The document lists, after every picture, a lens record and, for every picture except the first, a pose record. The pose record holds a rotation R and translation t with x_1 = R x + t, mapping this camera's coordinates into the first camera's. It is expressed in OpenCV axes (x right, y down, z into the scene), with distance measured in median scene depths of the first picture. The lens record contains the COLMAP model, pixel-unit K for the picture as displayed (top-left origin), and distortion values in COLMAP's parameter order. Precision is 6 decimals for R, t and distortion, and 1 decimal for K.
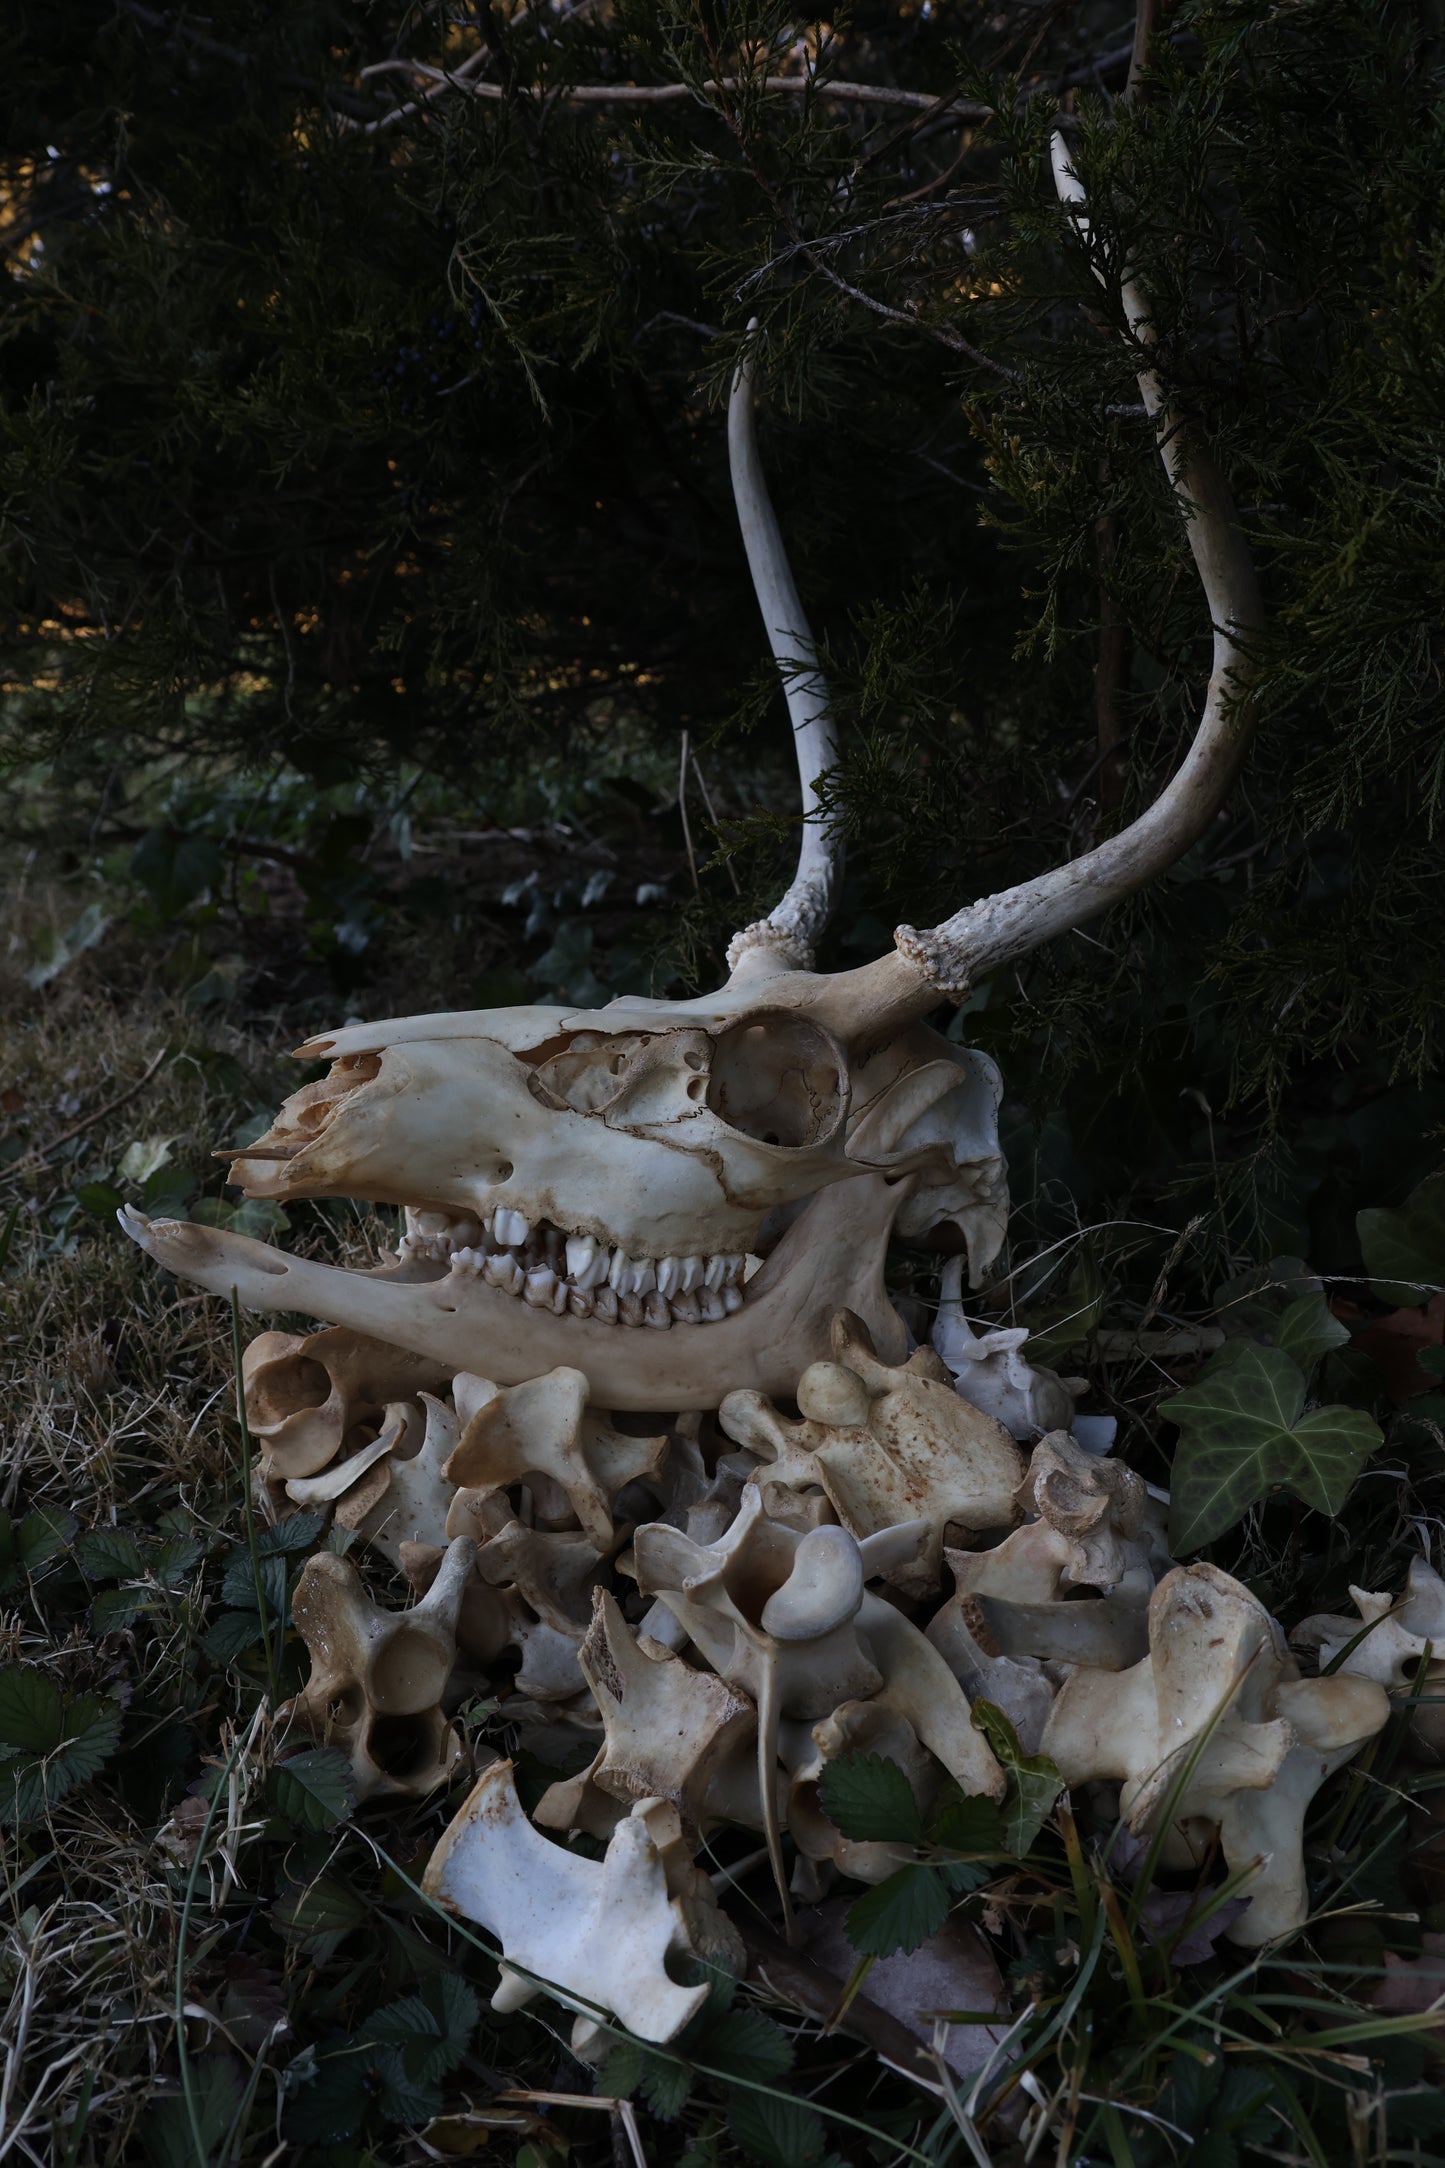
lens RADIAL K [[1797.5, 0, 697.6], [0, 1797.5, 1057.6], [0, 0, 1]] dist [-0.146586, 0.081892]
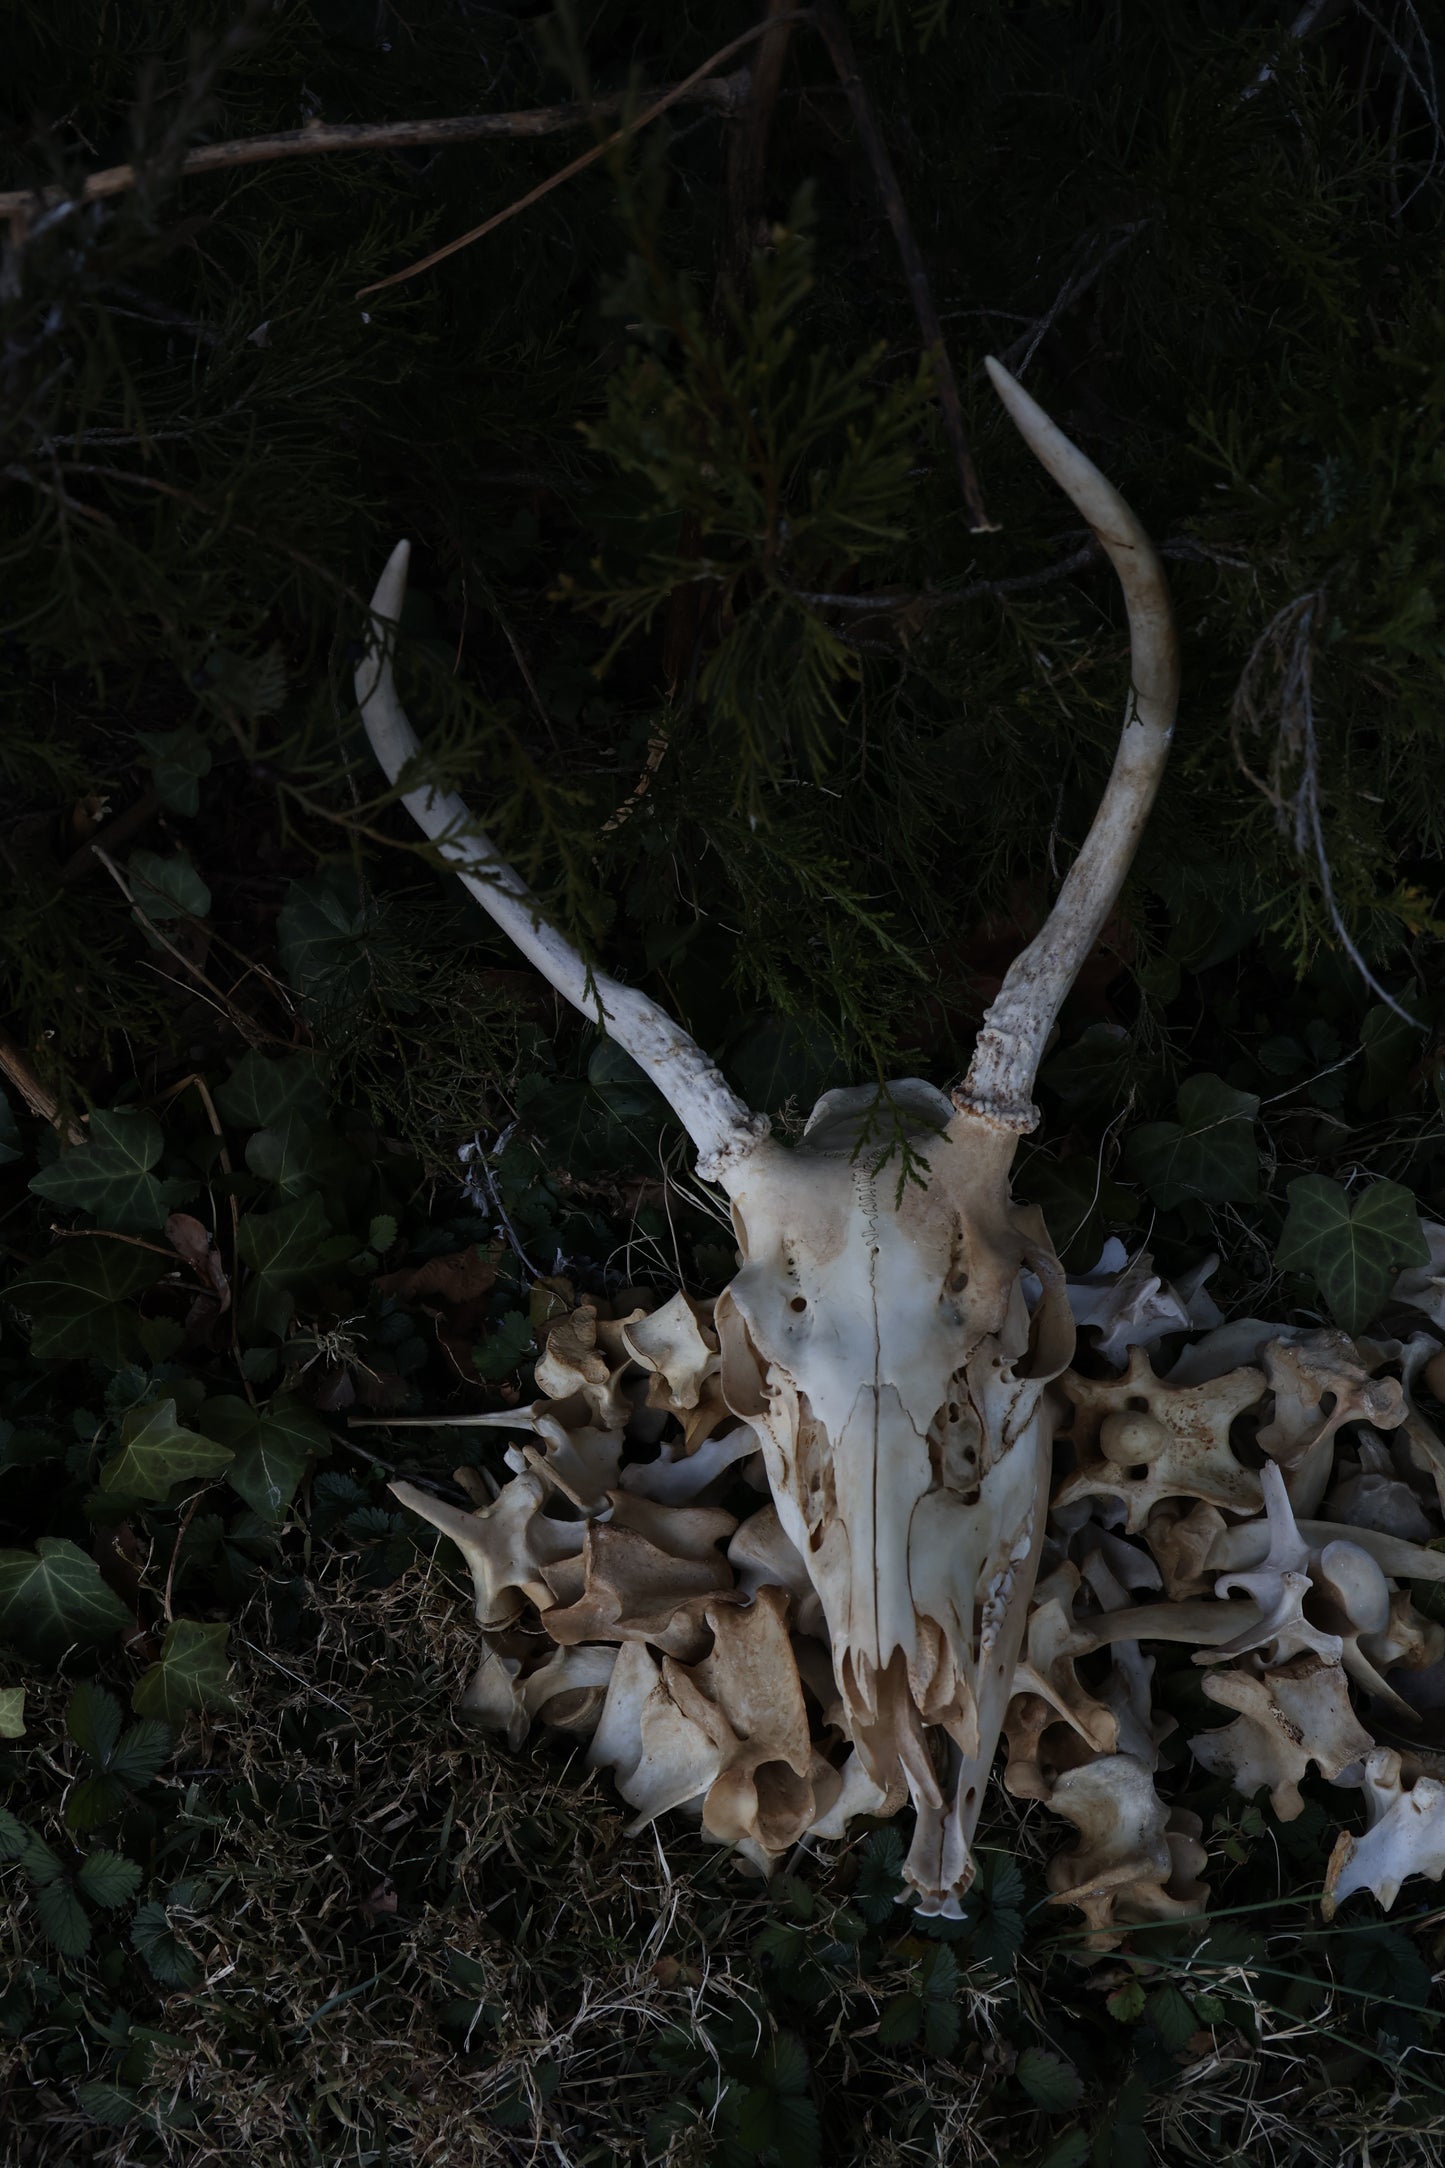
lens RADIAL K [[1797.5, 0, 722.0], [0, 1797.5, 1078.2], [0, 0, 1]] dist [-0.146586, 0.081892]
pose [[0.526282, -0.699183, 0.483913, -0.485227], [0.298937, 0.684909, 0.664482, -0.868526], [-0.796030, -0.205045, 0.569467, 0.551016]]
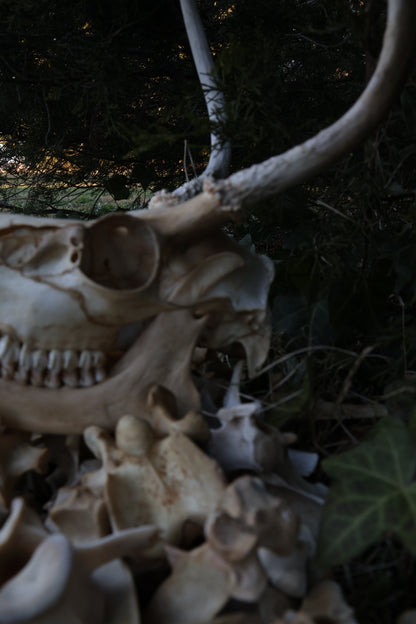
lens RADIAL K [[517.4, 0, 208.5], [0, 517.4, 312.4], [0, 0, 1]] dist [-0.146586, 0.081892]
pose [[0.991316, 0.049918, -0.121661, 0.193614], [-0.046882, 0.998517, 0.027688, 0.051496], [0.122862, -0.021744, 0.992185, 0.503552]]
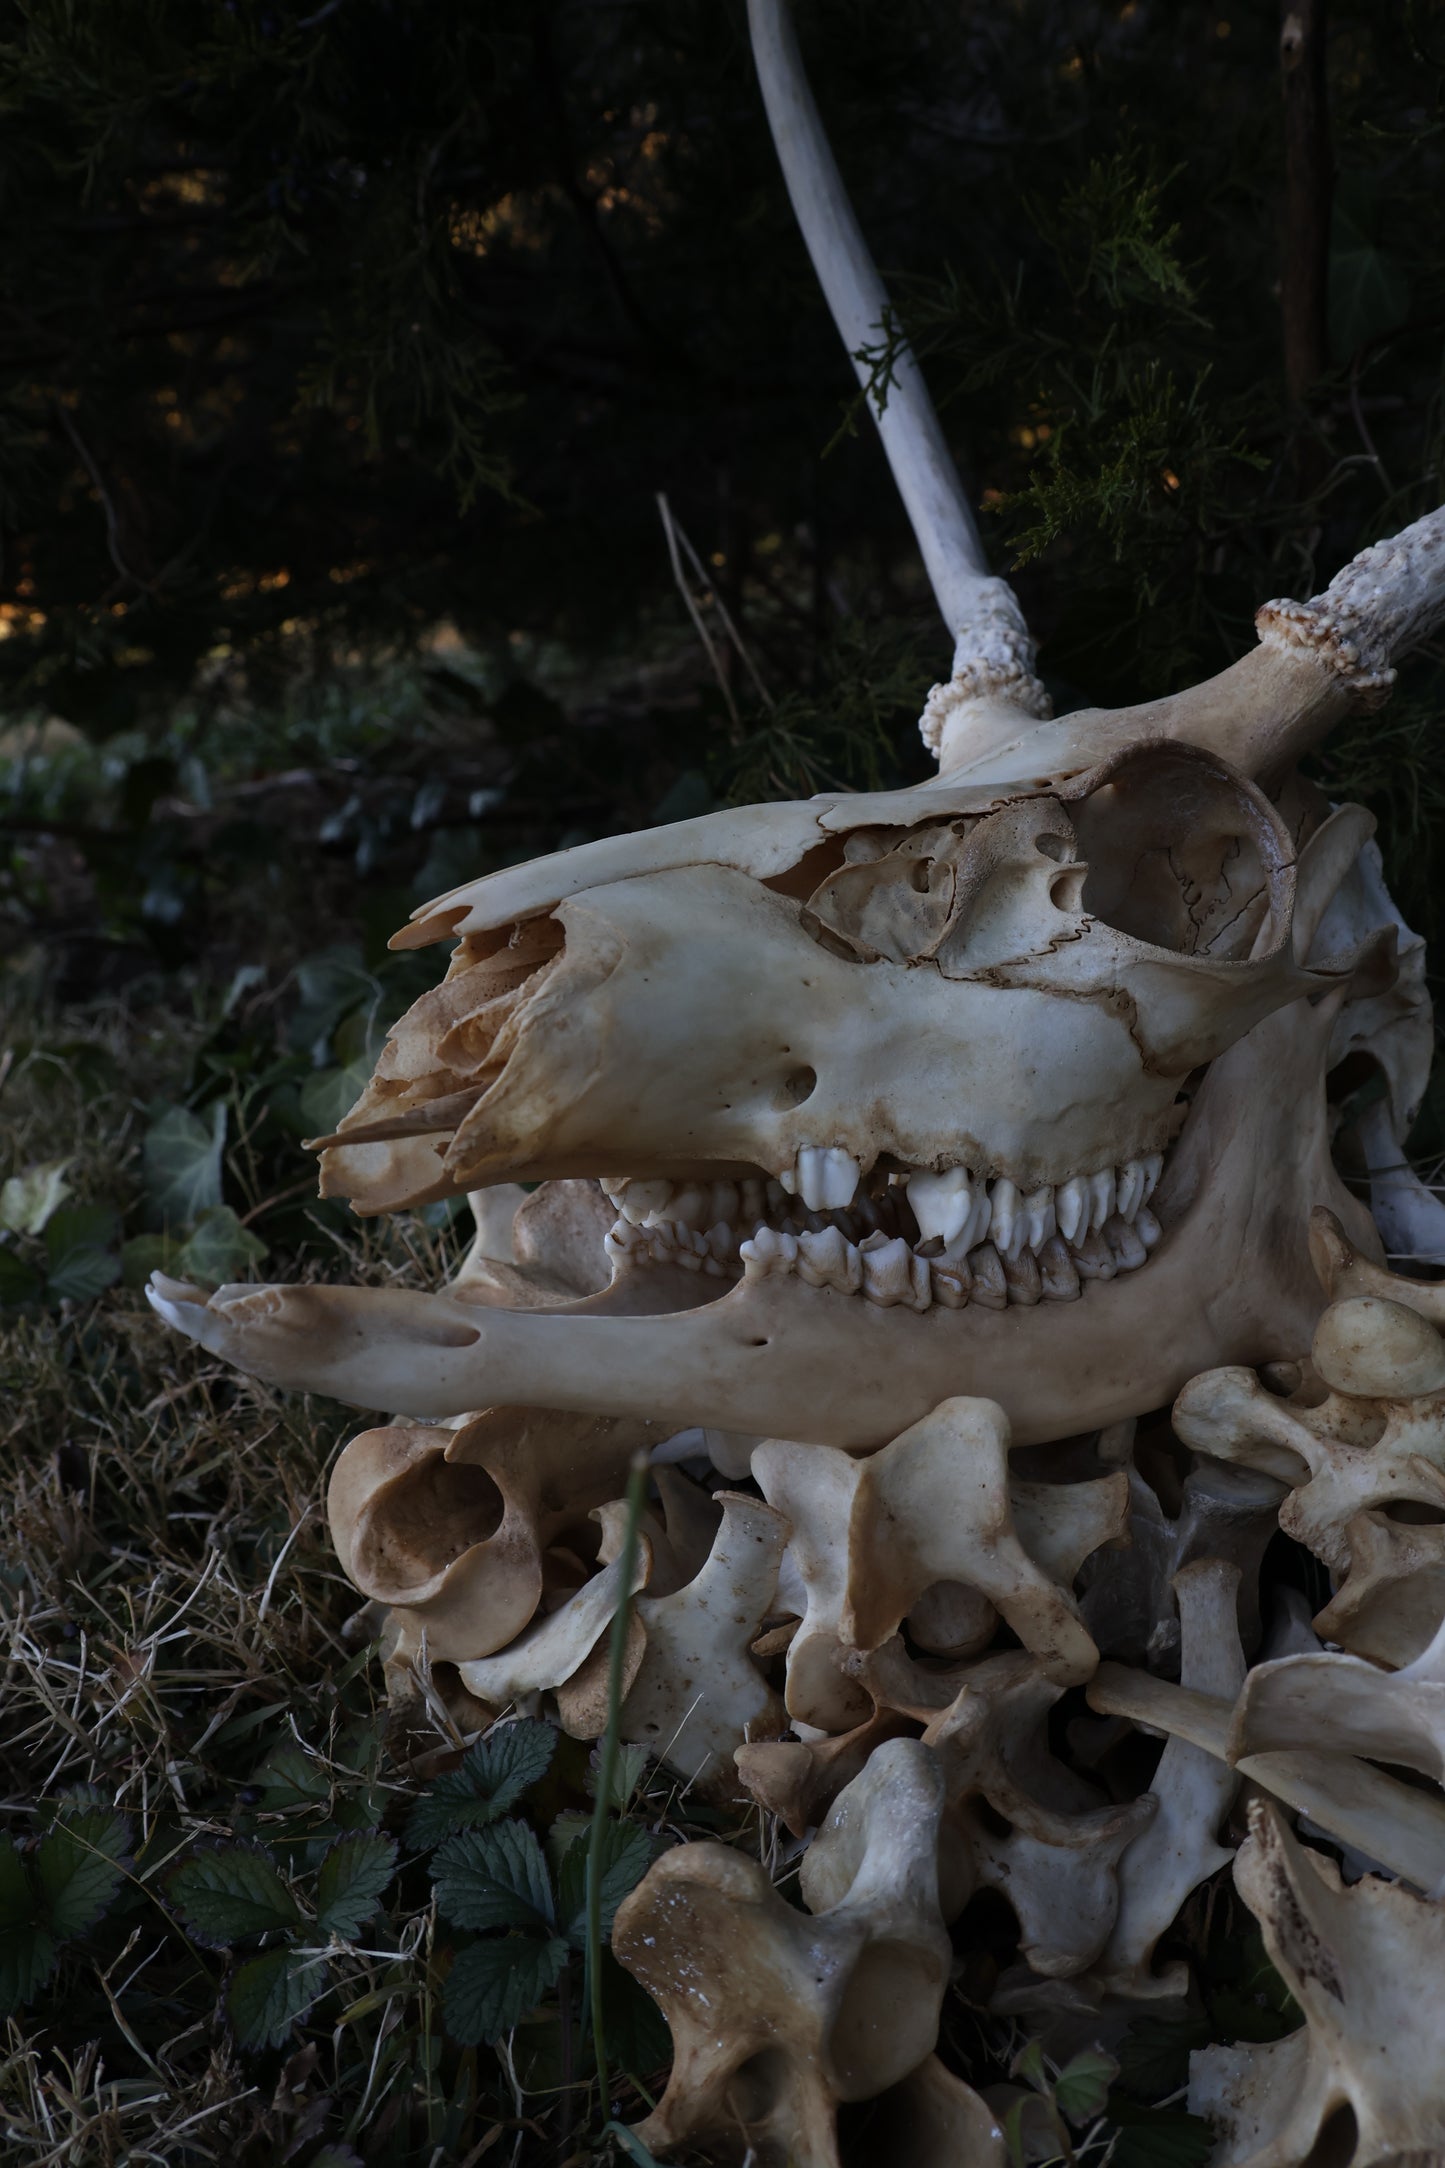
lens RADIAL K [[1797.5, 0, 718.2], [0, 1797.5, 1089.0], [0, 0, 1]] dist [-0.146586, 0.081892]
pose [[0.975139, -0.180631, 0.128359, -0.198108], [0.172977, 0.982537, 0.068562, 0.020635], [-0.138502, -0.044655, 0.989355, 0.423916]]
